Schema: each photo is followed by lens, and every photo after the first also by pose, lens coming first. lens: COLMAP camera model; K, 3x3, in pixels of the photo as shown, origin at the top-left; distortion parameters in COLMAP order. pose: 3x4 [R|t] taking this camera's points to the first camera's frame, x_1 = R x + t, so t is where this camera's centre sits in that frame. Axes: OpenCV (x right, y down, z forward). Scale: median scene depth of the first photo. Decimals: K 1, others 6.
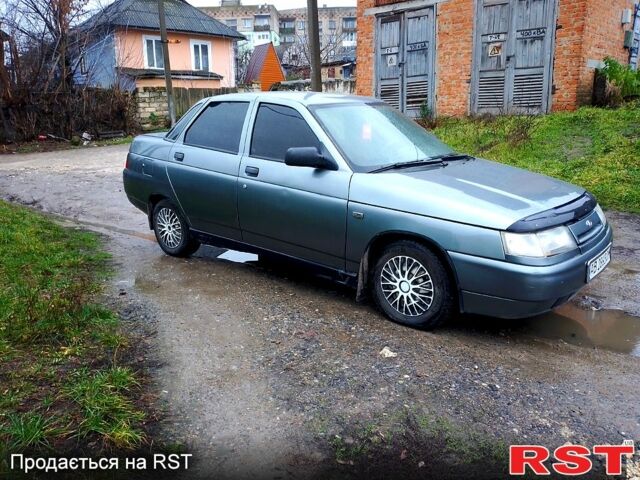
lens RADIAL K [[504.9, 0, 317.8], [0, 504.9, 240.7], [0, 0, 1]] dist [0.006343, -0.002004]
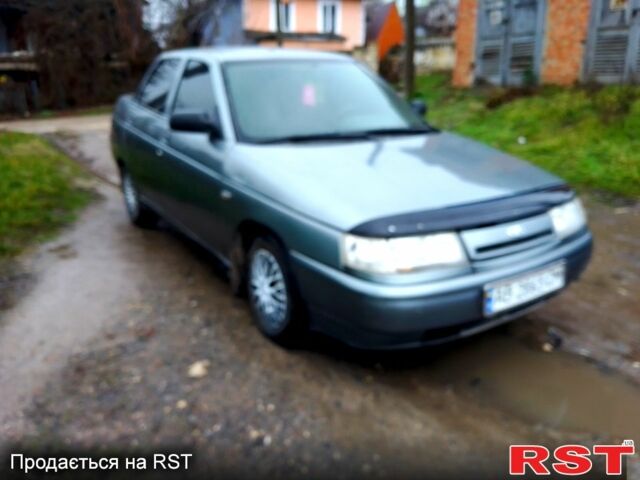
lens RADIAL K [[522.0, 0, 320.0], [0, 522.0, 240.0], [0, 0, 1]] dist [-0.009951, -0.003754]
pose [[0.964913, 0.093902, -0.245205, 0.121352], [-0.080696, 0.994721, 0.063385, -0.012261], [0.249863, -0.041374, 0.967397, 0.059451]]
